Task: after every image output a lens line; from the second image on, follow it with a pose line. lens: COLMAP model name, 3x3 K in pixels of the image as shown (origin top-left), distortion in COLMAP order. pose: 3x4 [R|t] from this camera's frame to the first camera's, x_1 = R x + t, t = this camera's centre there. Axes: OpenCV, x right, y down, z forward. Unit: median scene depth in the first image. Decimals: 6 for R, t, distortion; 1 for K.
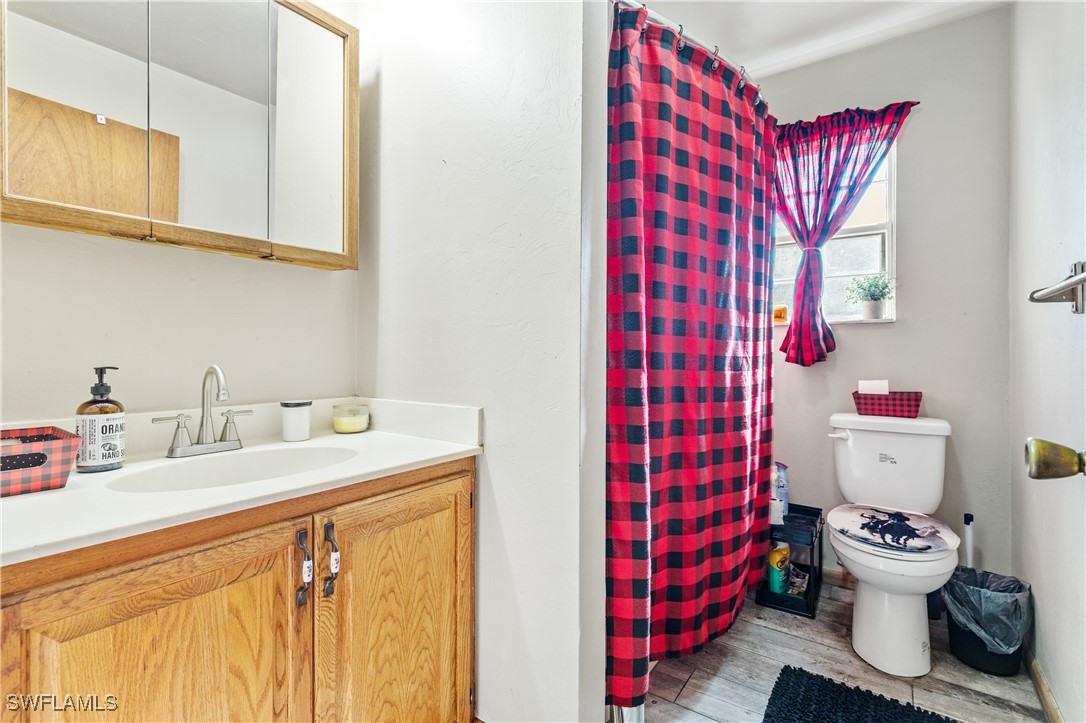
lens RADIAL K [[490.1, 0, 543.4], [0, 490.1, 355.4], [0, 0, 1]] dist [0.003969, -0.001345]
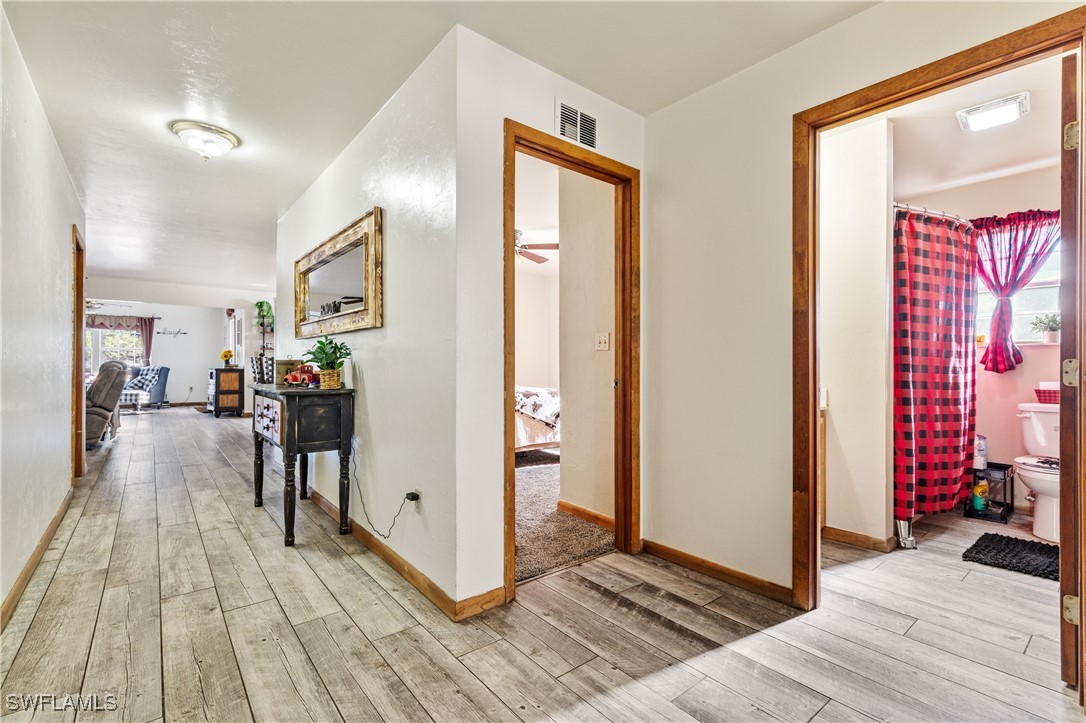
lens RADIAL K [[490.1, 0, 544.8], [0, 490.1, 361.1], [0, 0, 1]] dist [0.003969, -0.001345]
pose [[0.966257, -0.000682, -0.257580, -0.565038], [-0.001578, 0.999962, -0.008567, -0.000488], [0.257576, 0.008684, 0.966219, -1.081587]]
